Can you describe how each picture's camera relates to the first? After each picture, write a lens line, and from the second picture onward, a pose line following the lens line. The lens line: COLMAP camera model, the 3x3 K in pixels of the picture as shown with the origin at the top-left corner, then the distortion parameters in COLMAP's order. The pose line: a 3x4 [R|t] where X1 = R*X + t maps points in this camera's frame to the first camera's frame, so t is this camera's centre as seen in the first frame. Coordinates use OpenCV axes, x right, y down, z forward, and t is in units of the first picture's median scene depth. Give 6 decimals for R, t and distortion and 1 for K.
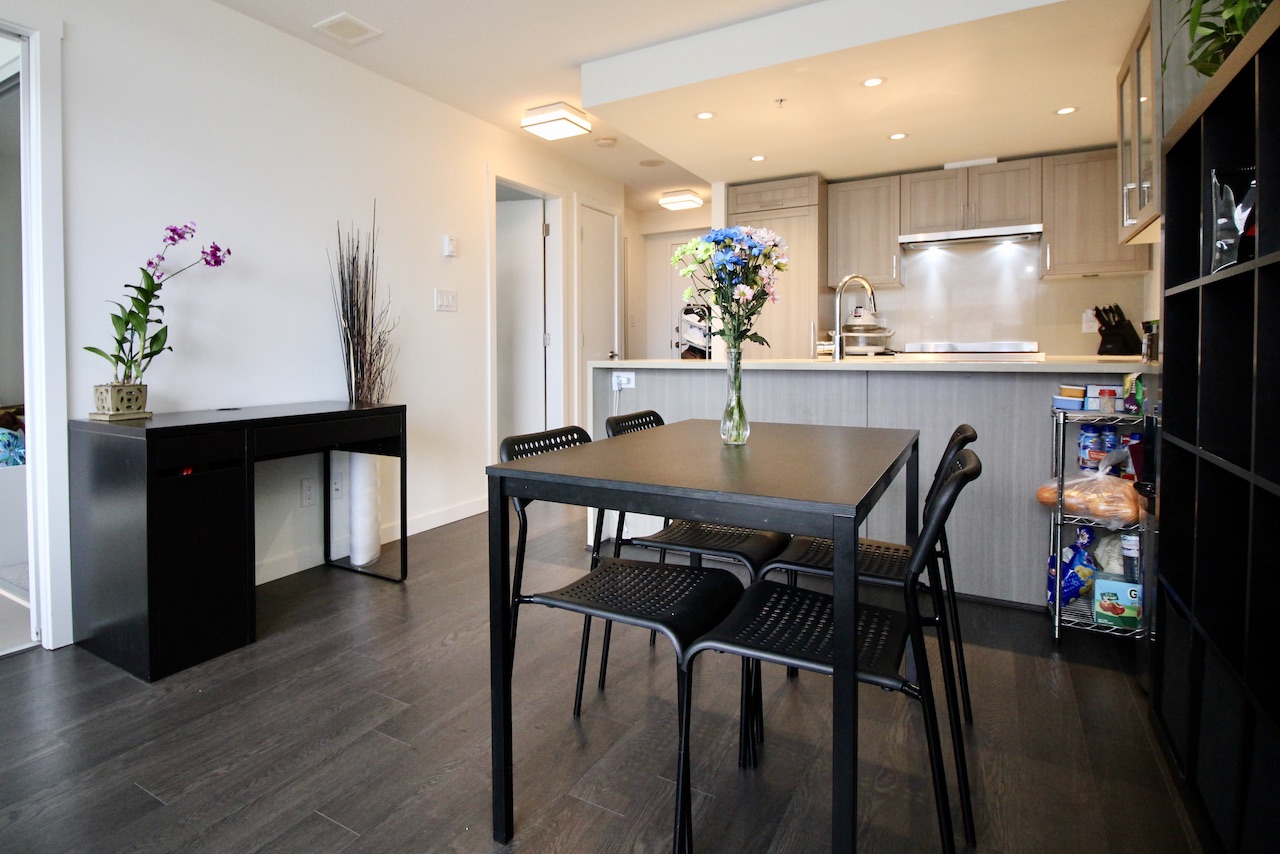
lens RADIAL K [[672.7, 0, 576.9], [0, 672.7, 368.3], [0, 0, 1]] dist [0.000723, 0.000088]
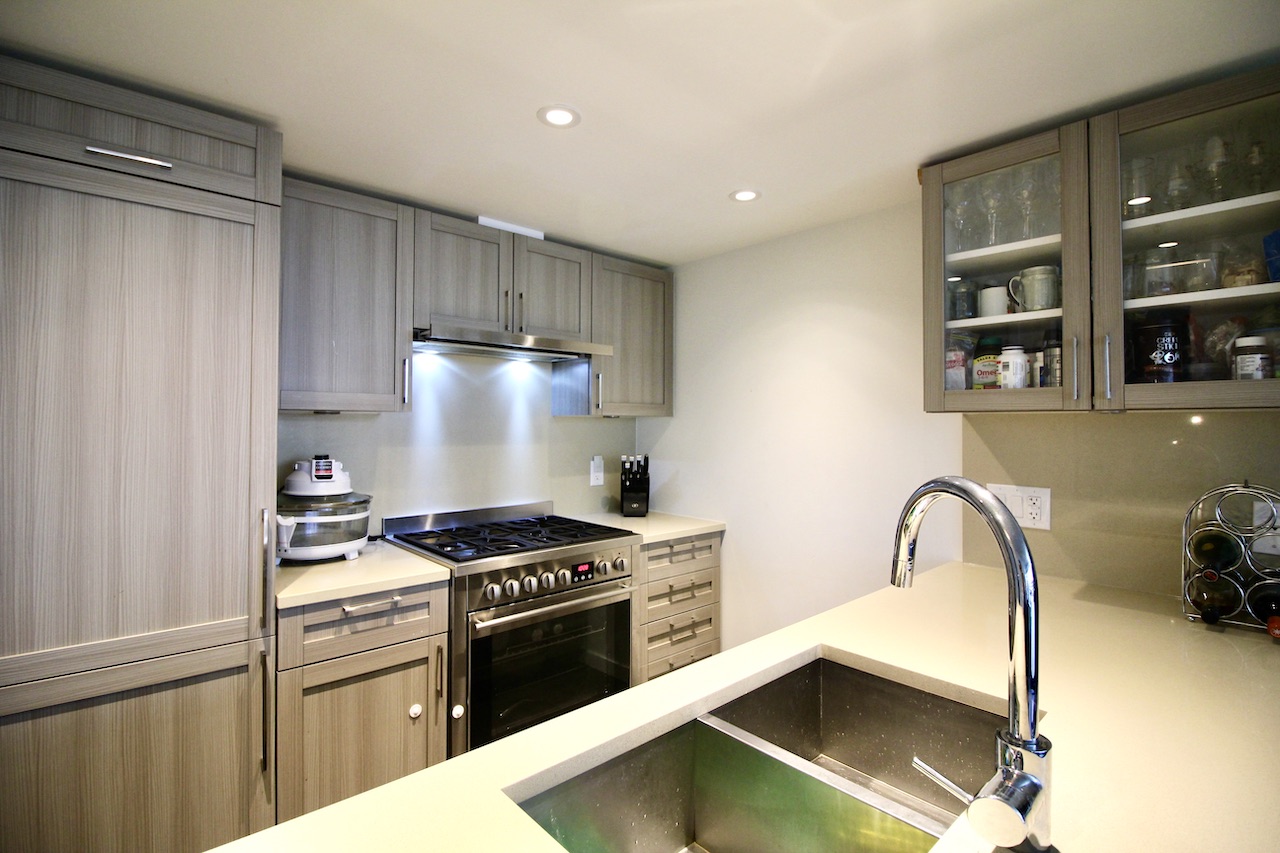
lens RADIAL K [[588.0, 0, 644.7], [0, 588.0, 416.4], [0, 0, 1]] dist [-0.021899, -0.000479]
pose [[0.278940, 0.018801, 0.960125, 0.100558], [0.018179, 0.999526, -0.024854, -0.115530], [-0.960137, 0.024387, 0.278465, 0.739854]]
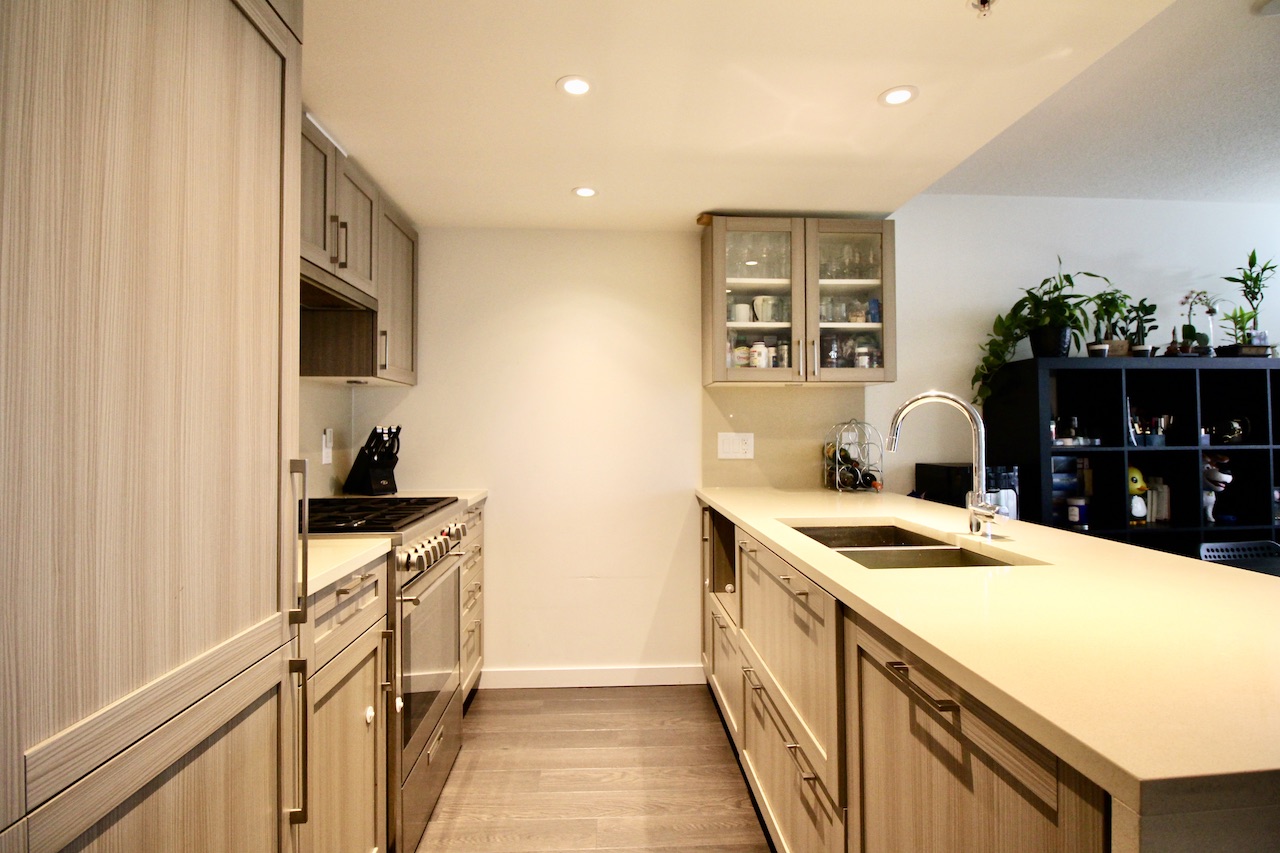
lens RADIAL K [[617.6, 0, 643.0], [0, 617.6, 416.5], [0, 0, 1]] dist [0.000217, -0.014188]
pose [[-0.572742, 0.023423, 0.819401, 0.070377], [0.025623, 0.999615, -0.010665, -0.084646], [-0.819335, 0.014887, -0.573122, 1.083975]]
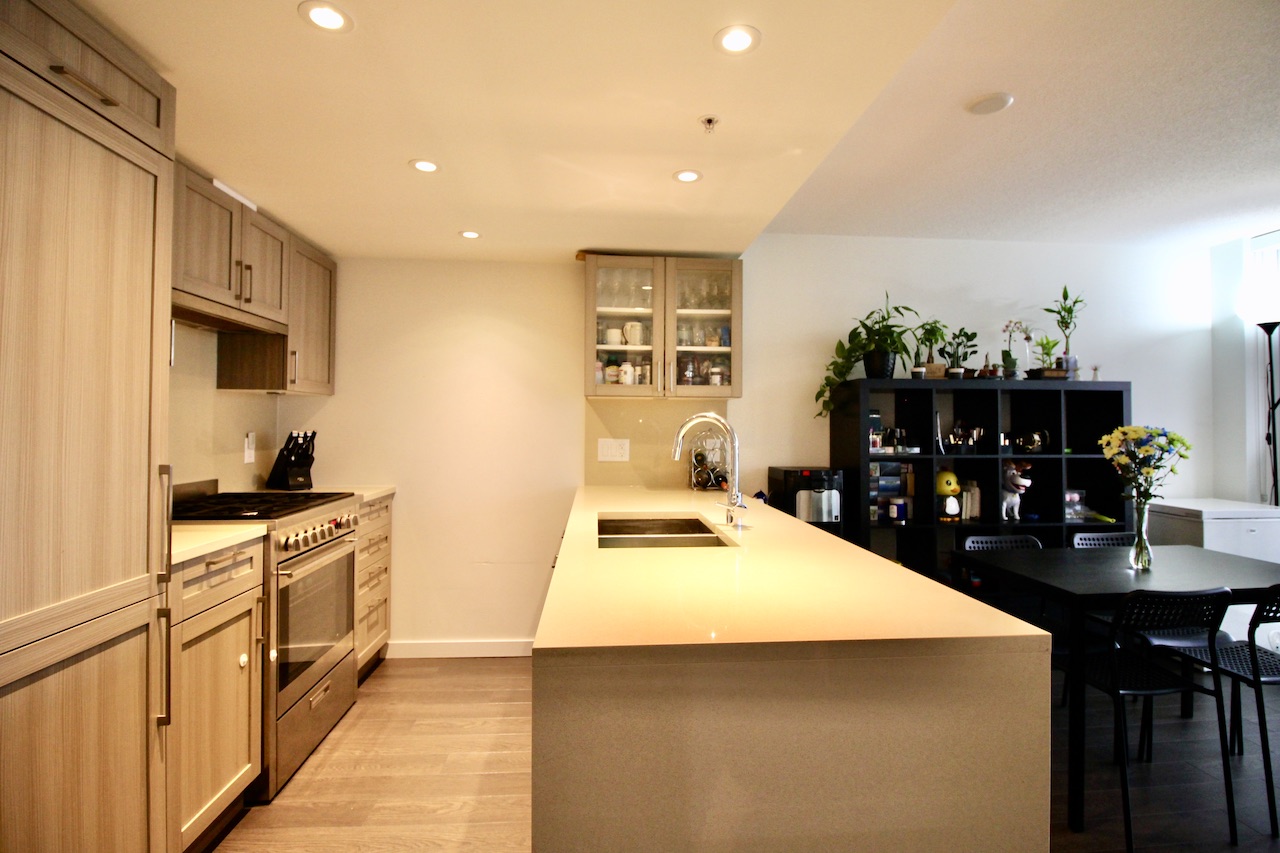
lens RADIAL K [[612.2, 0, 646.2], [0, 612.2, 417.3], [0, 0, 1]] dist [0.001365, -0.014115]
pose [[-0.590763, 0.012228, 0.806752, -0.088528], [0.014906, 0.999880, -0.004240, -0.095189], [-0.806707, 0.009521, -0.590875, 1.037309]]
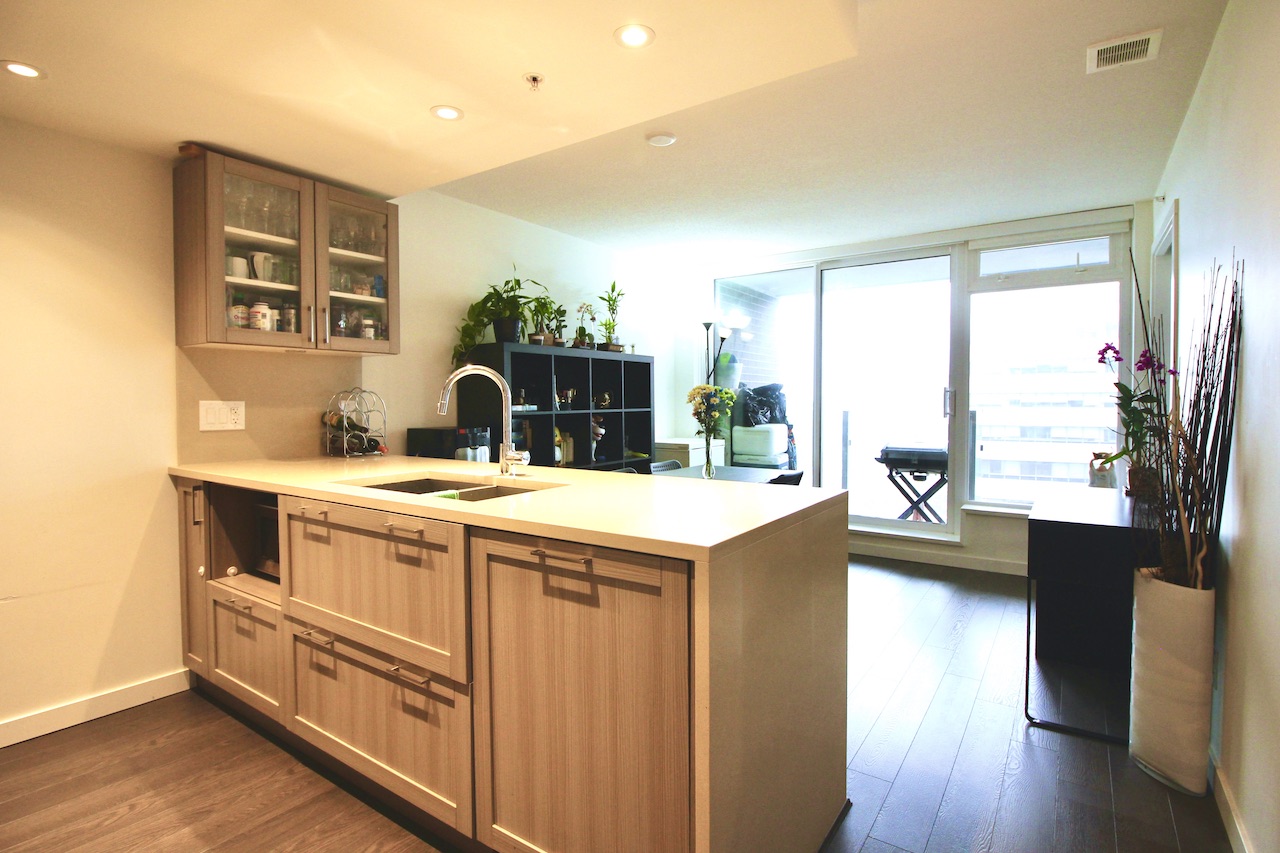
lens RADIAL K [[624.5, 0, 648.6], [0, 624.5, 417.4], [0, 0, 1]] dist [-0.000278, -0.013249]
pose [[-0.998752, 0.005285, 0.049664, 0.124105], [0.007807, 0.998681, 0.050743, -0.082721], [-0.049330, 0.051067, -0.997476, 1.201523]]
